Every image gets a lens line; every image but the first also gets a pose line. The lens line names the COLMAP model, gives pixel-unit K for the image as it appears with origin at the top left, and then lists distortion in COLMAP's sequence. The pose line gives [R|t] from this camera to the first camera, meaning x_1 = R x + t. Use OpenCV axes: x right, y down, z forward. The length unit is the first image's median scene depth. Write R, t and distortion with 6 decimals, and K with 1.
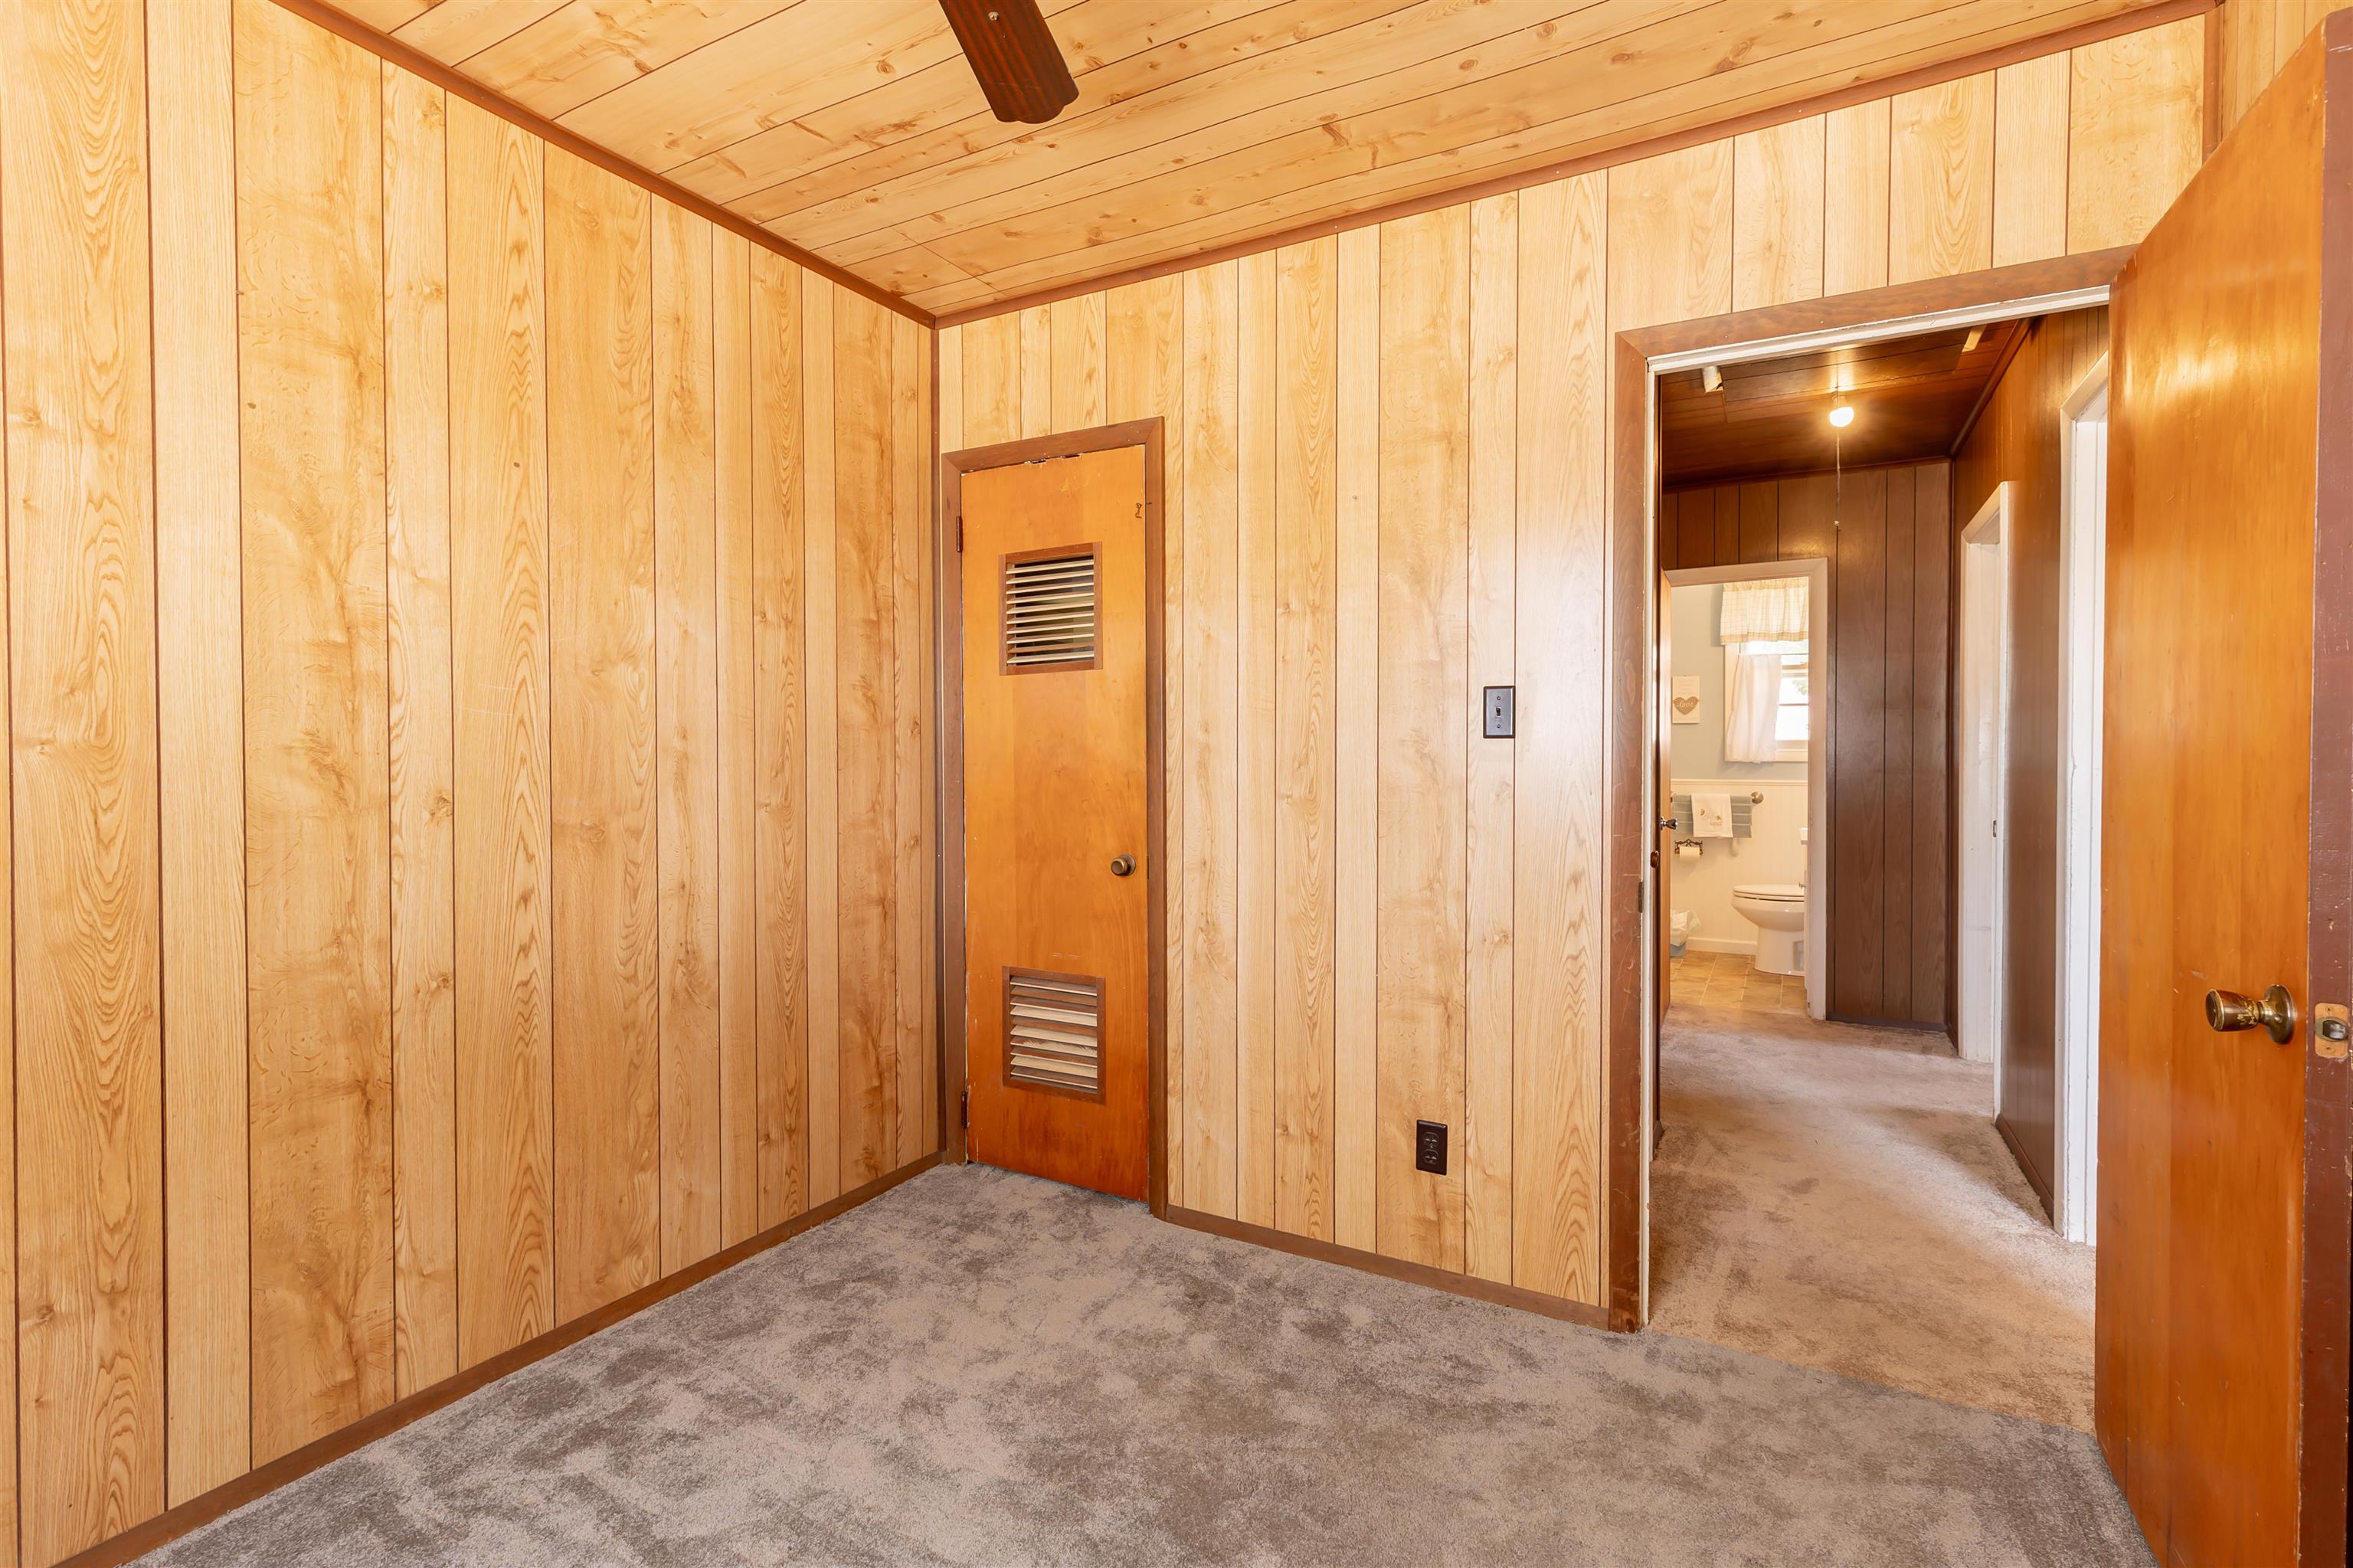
lens RADIAL K [[1057.4, 0, 1176.5], [0, 1057.4, 784.0], [0, 0, 1]] dist [0.012427, -0.000083]
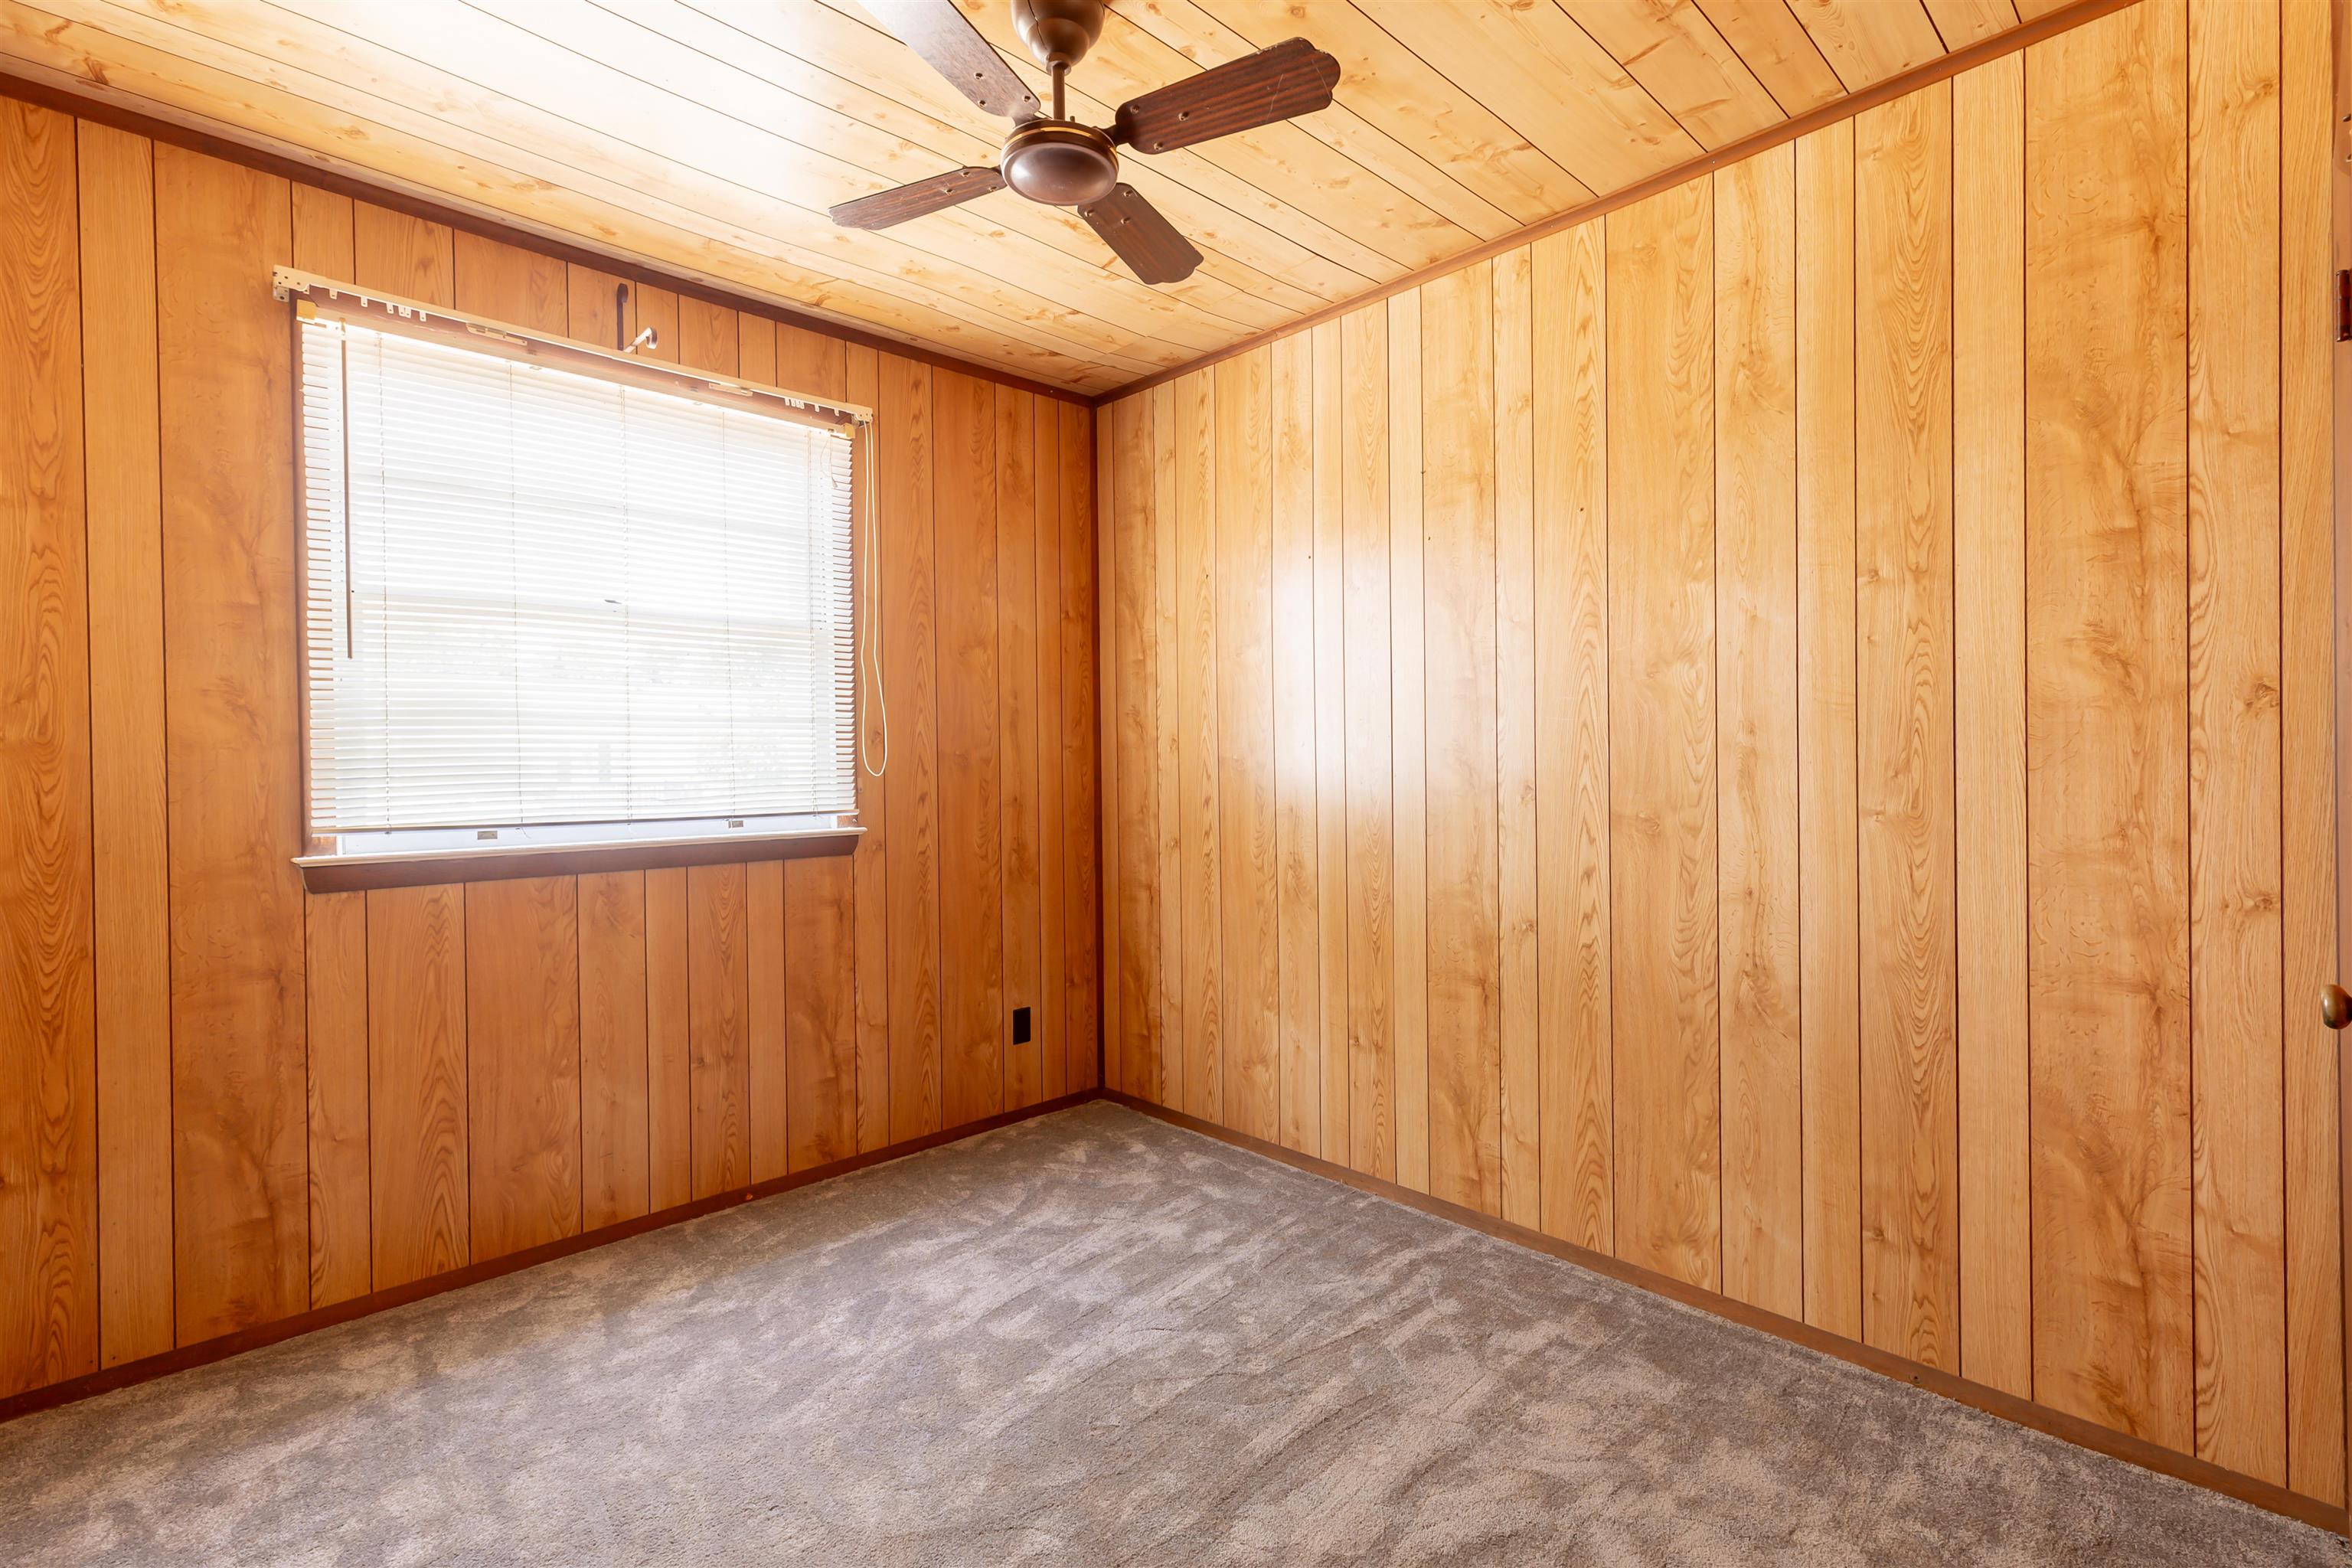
lens RADIAL K [[1056.9, 0, 1176.0], [0, 1056.9, 784.0], [0, 0, 1]] dist [0.012427, -0.000083]
pose [[-0.276925, 0.026854, -0.960516, 0.602821], [-0.016699, 0.999324, 0.032754, -0.022051], [0.960746, 0.025110, -0.276289, 0.829481]]
